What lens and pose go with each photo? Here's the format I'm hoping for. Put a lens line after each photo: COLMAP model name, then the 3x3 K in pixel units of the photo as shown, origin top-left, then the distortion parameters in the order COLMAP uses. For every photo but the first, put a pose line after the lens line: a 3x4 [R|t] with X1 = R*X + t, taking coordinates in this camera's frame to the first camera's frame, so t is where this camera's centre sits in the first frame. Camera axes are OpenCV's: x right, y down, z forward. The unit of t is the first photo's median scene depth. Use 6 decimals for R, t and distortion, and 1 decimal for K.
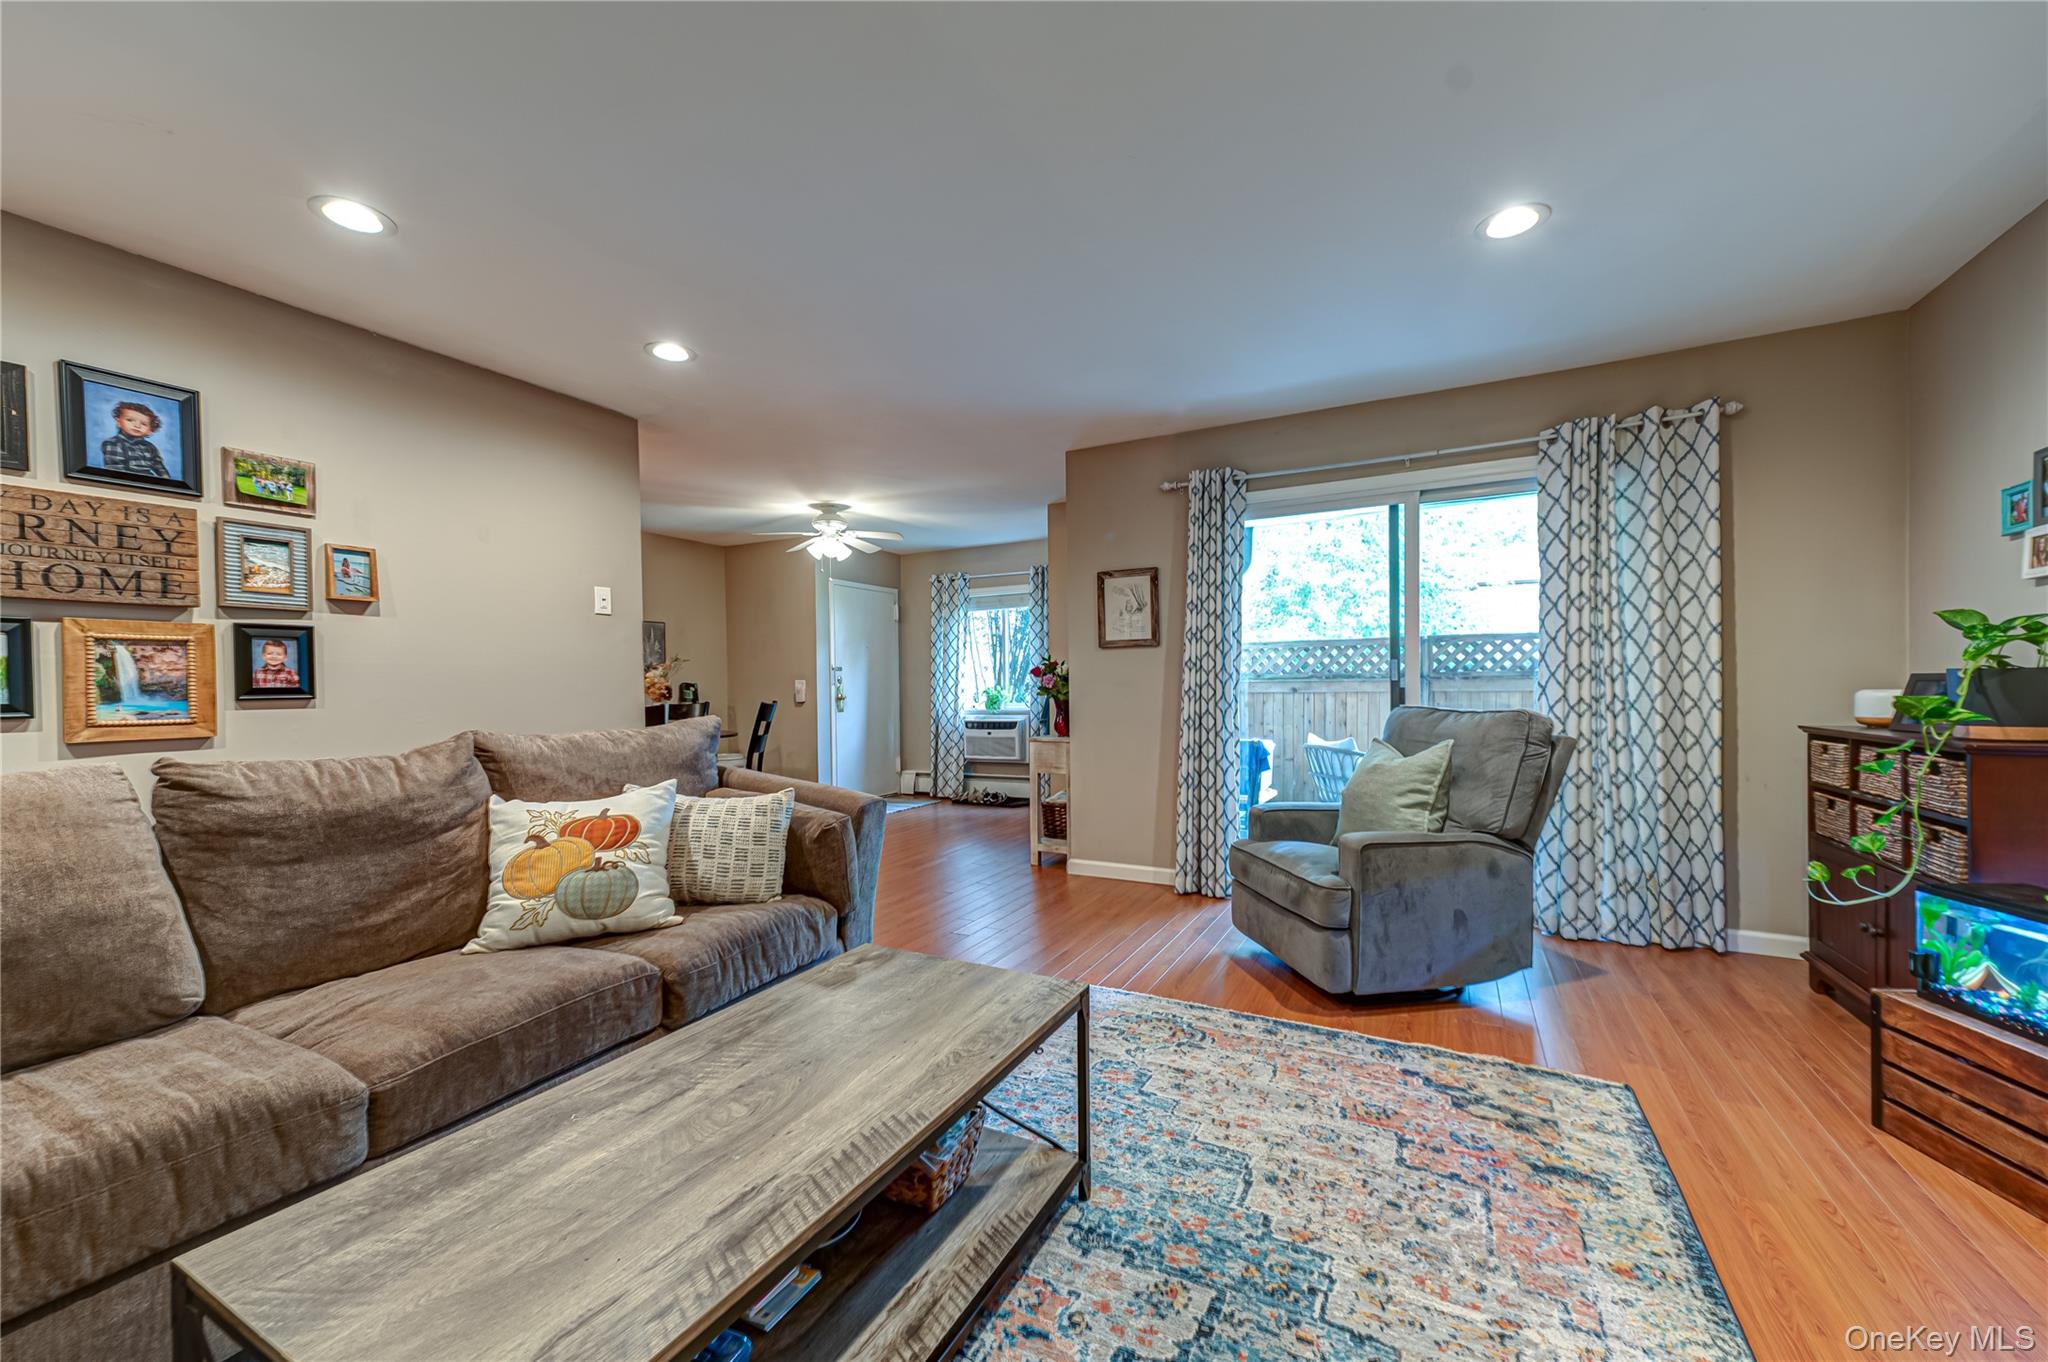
lens RADIAL K [[800.3, 0, 1018.3], [0, 800.3, 692.1], [0, 0, 1]] dist [0.017166, -0.000725]
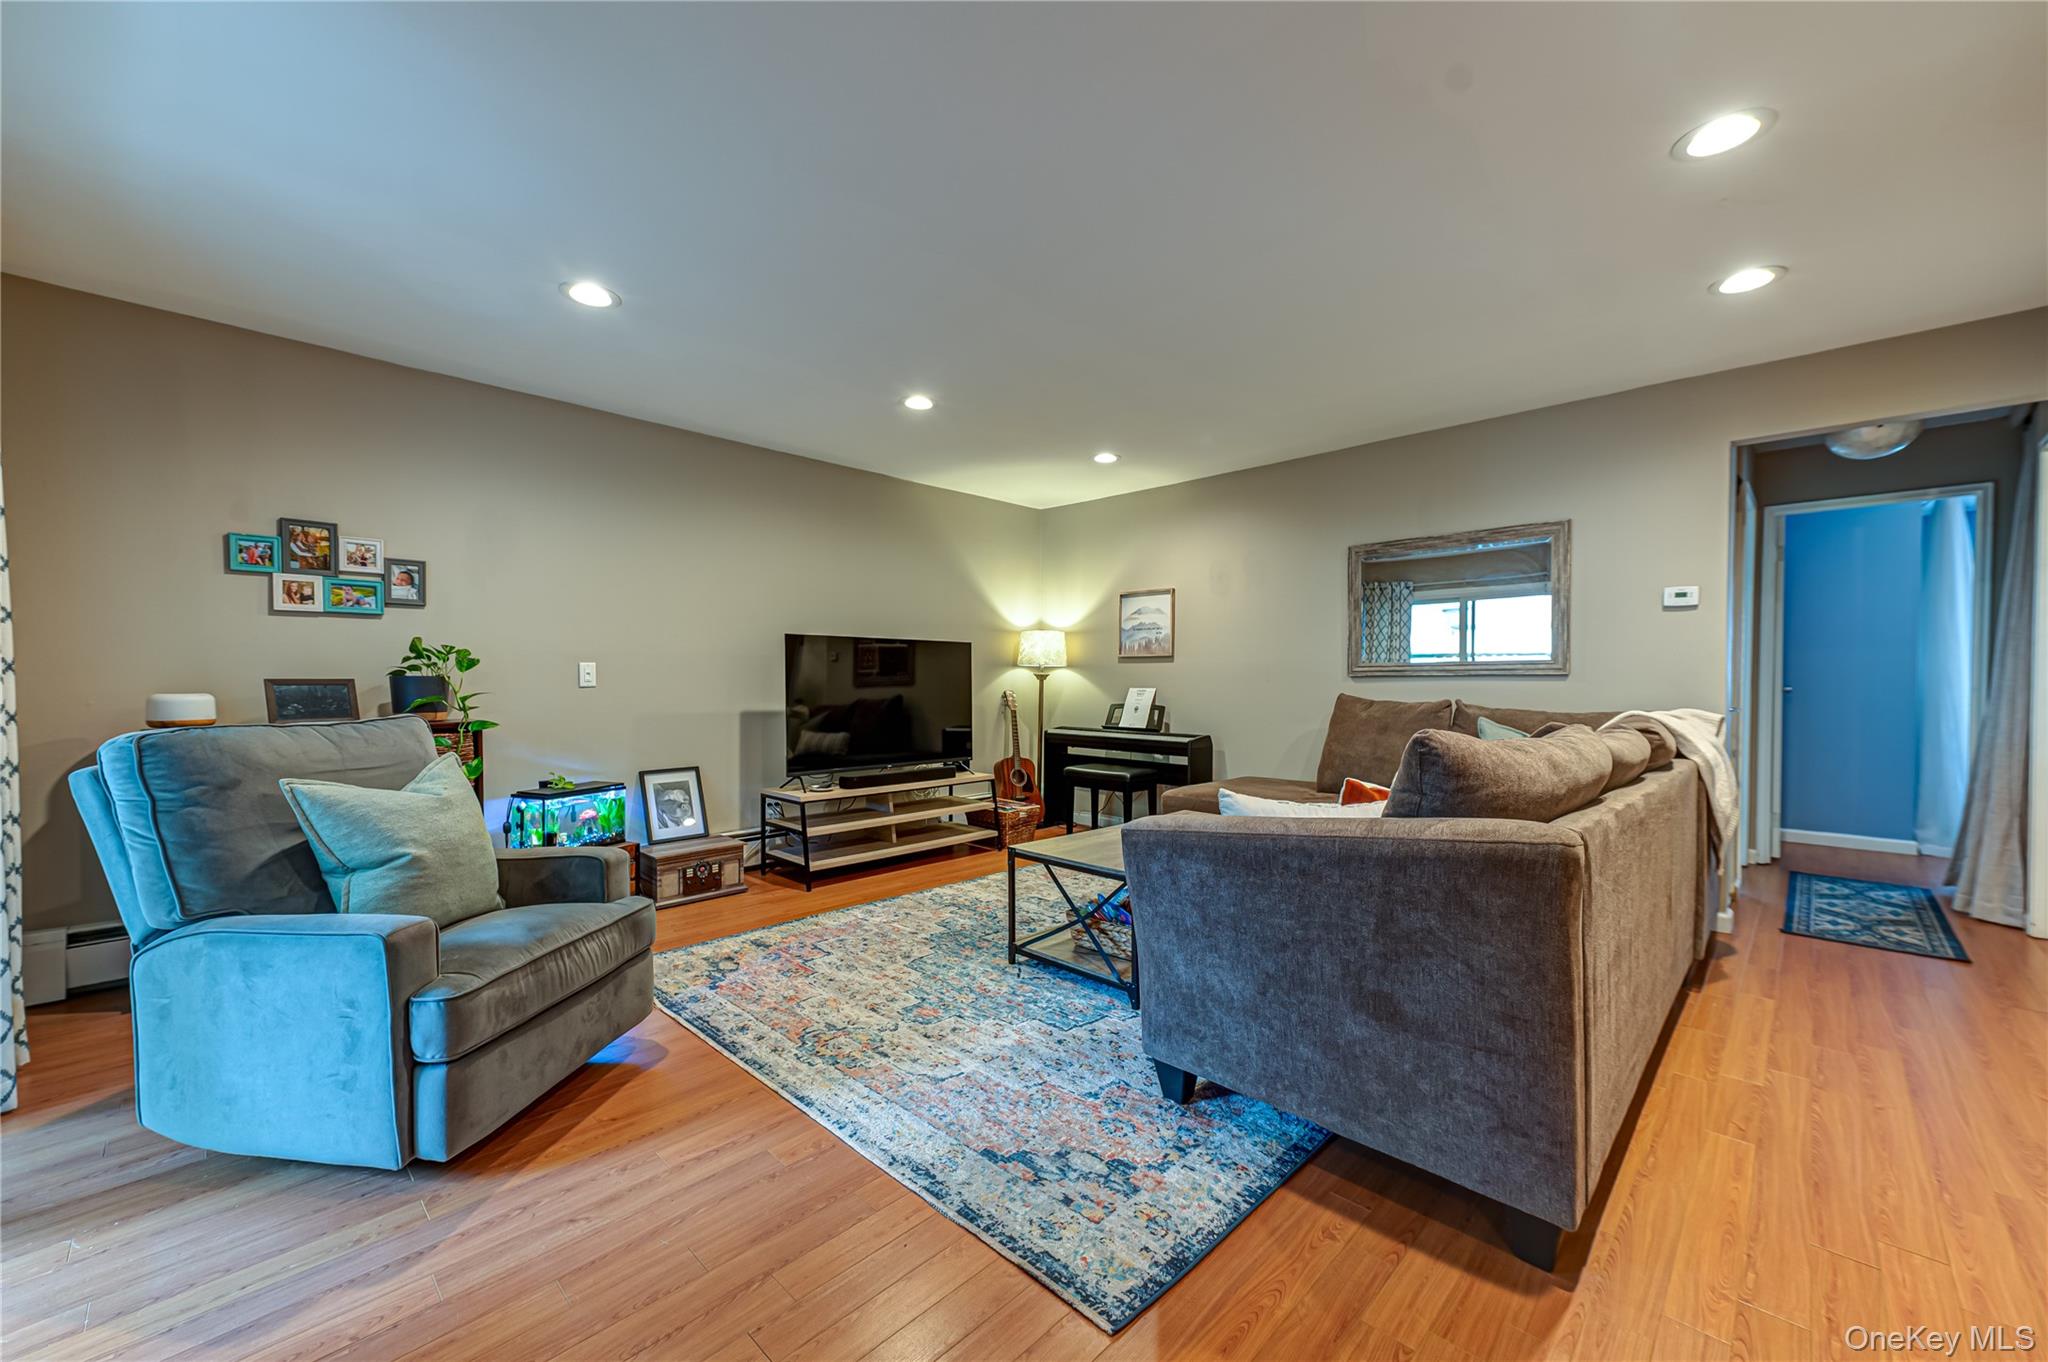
lens RADIAL K [[797.4, 0, 1018.2], [0, 797.4, 691.7], [0, 0, 1]] dist [0.014350, 0.000171]
pose [[-0.959603, 0.006096, 0.281293, -0.292393], [0.013416, 0.999619, 0.024103, -0.017587], [-0.281039, 0.026903, -0.959319, 1.796339]]
